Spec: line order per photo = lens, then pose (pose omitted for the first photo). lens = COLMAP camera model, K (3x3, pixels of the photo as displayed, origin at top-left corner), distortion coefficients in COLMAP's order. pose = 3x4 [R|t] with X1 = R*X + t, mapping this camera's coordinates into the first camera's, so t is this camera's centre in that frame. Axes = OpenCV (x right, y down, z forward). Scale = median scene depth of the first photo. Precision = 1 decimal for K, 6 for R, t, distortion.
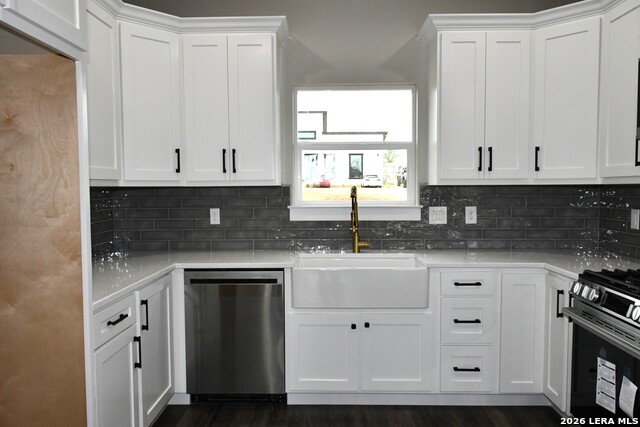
lens RADIAL K [[486.8, 0, 323.4], [0, 486.8, 229.0], [0, 0, 1]] dist [-0.005483, -0.011795]
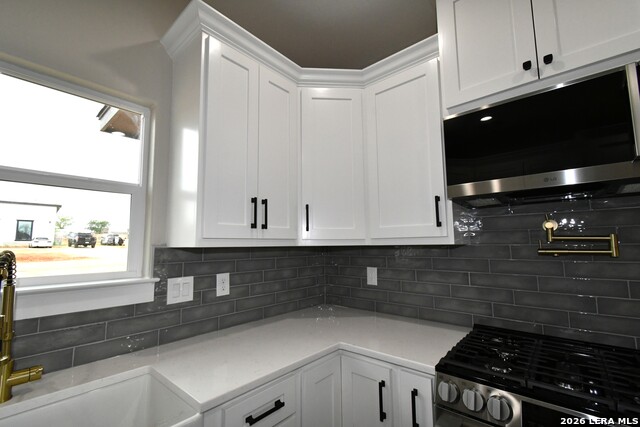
lens RADIAL K [[281.3, 0, 317.5], [0, 281.3, 212.7], [0, 0, 1]] dist [0.007082, -0.003005]
pose [[0.644756, 0.084083, 0.759750, 0.043303], [0.072408, 0.982744, -0.170210, -0.054274], [-0.760951, 0.164756, 0.627542, 0.574801]]
